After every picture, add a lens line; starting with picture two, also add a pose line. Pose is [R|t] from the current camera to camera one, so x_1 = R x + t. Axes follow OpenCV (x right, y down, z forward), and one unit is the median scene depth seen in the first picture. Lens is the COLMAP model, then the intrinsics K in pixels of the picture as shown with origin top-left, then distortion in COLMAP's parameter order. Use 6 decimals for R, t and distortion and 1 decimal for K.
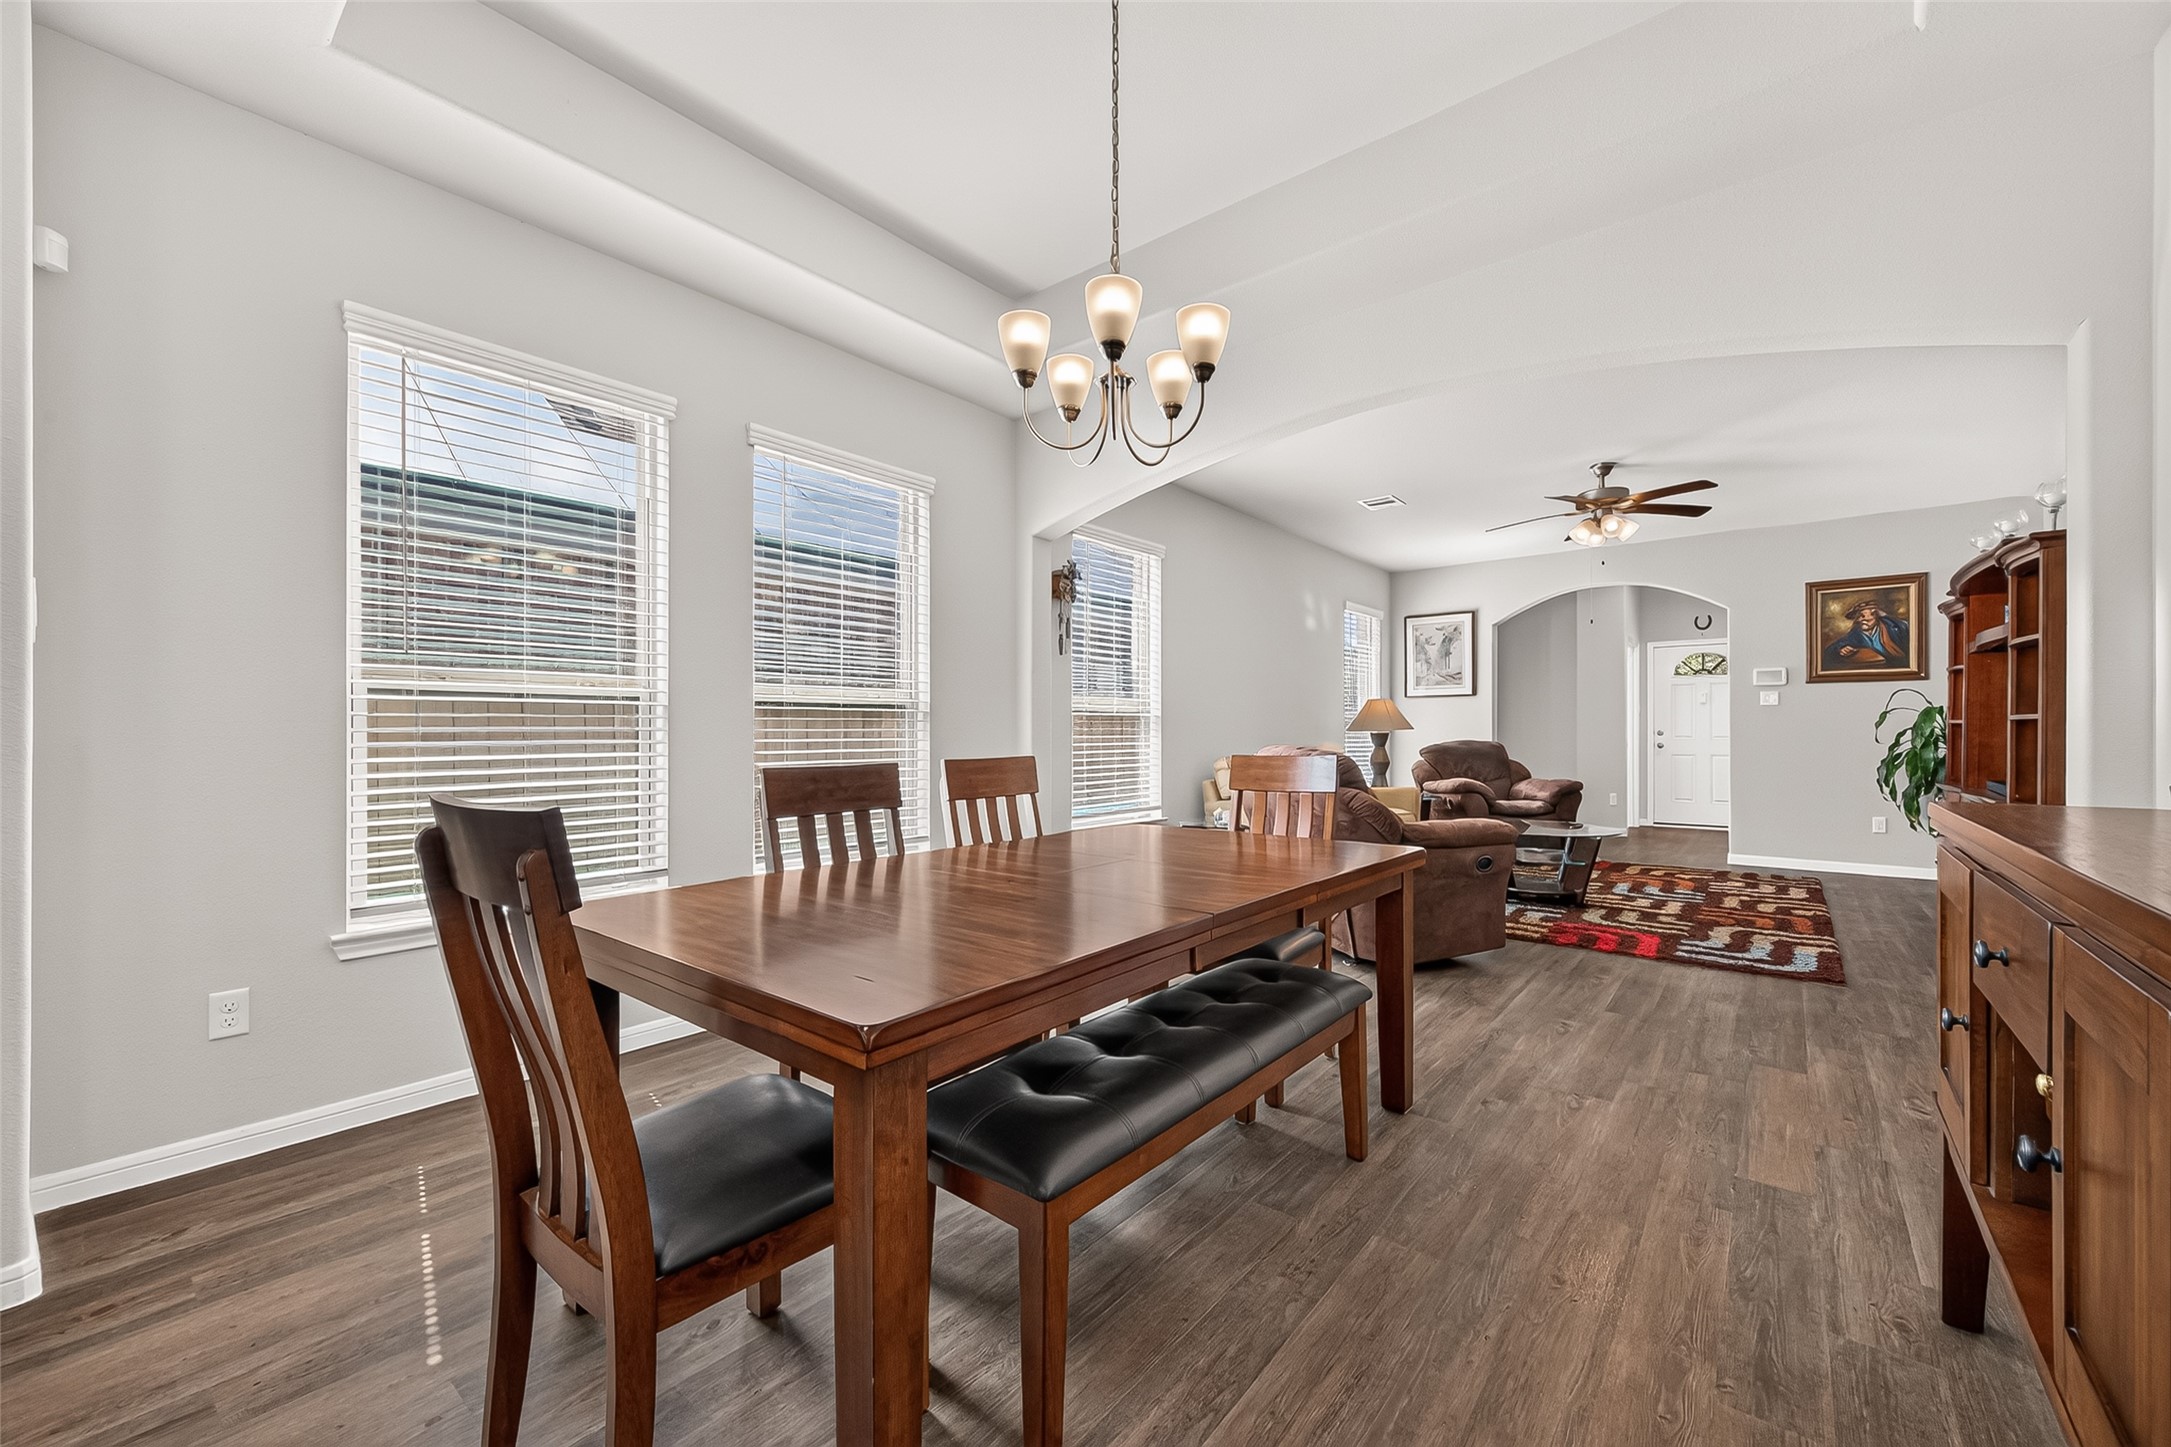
lens RADIAL K [[855.8, 0, 1085.5], [0, 855.8, 723.5], [0, 0, 1]] dist [0.008324, -0.000007]
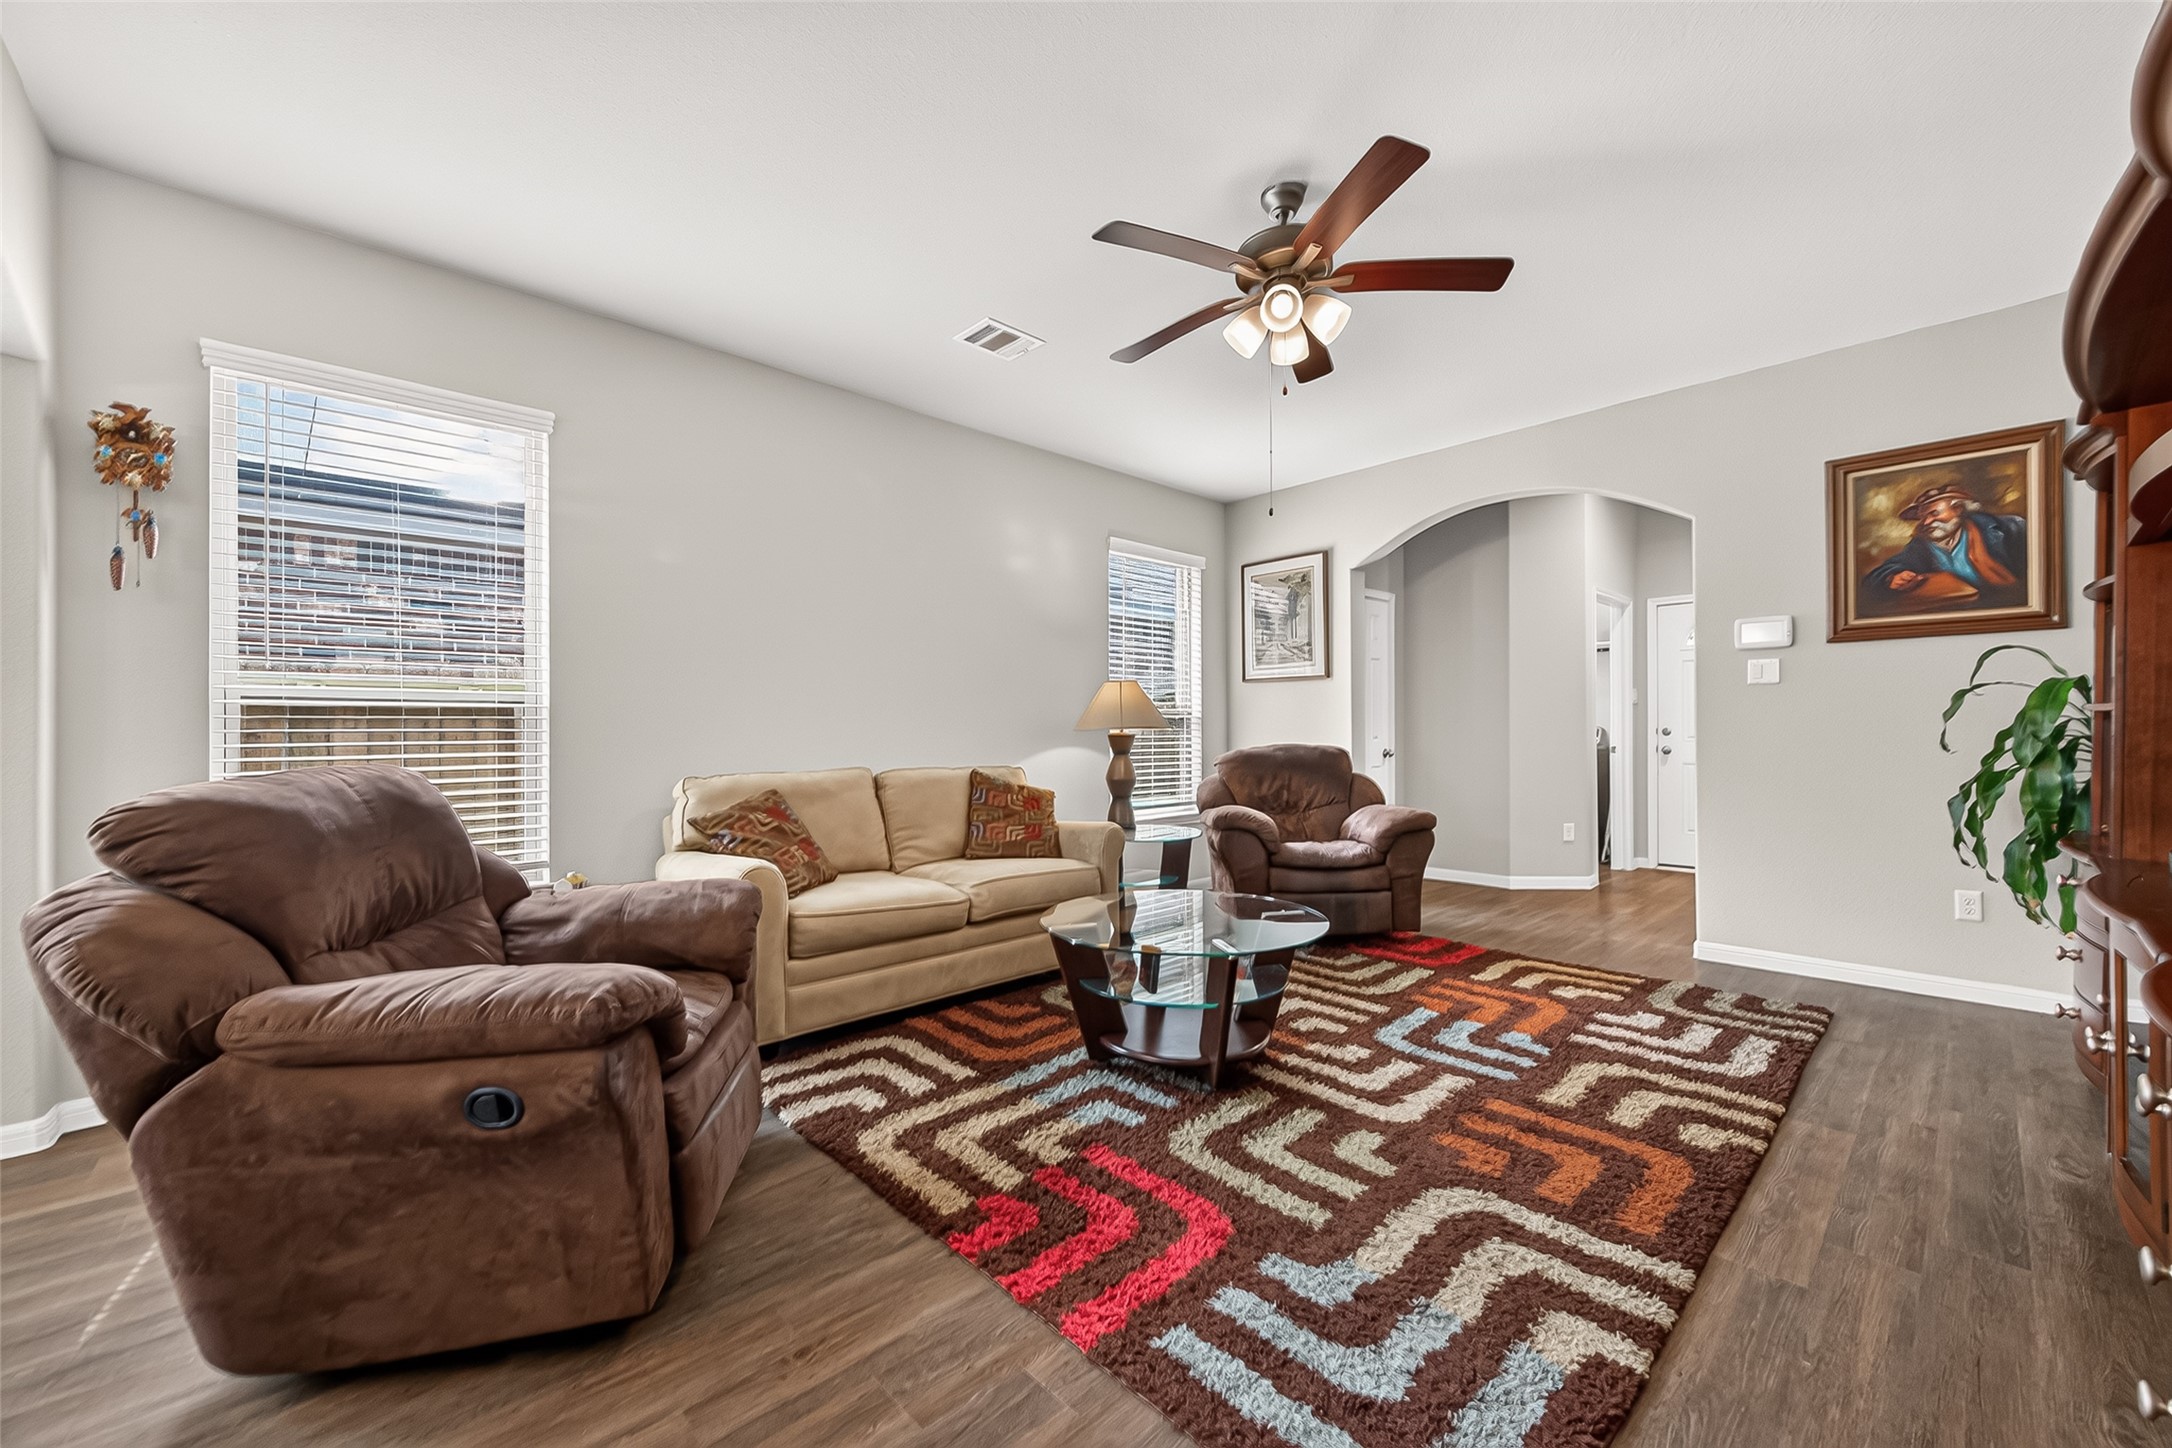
lens RADIAL K [[839.4, 0, 1086.0], [0, 839.4, 724.0], [0, 0, 1]] dist [-0.000456, -0.000026]
pose [[0.990767, -0.003706, -0.135526, 0.448512], [0.003841, 0.999992, 0.000732, 0.003685], [0.135522, -0.001246, 0.990773, 0.410034]]
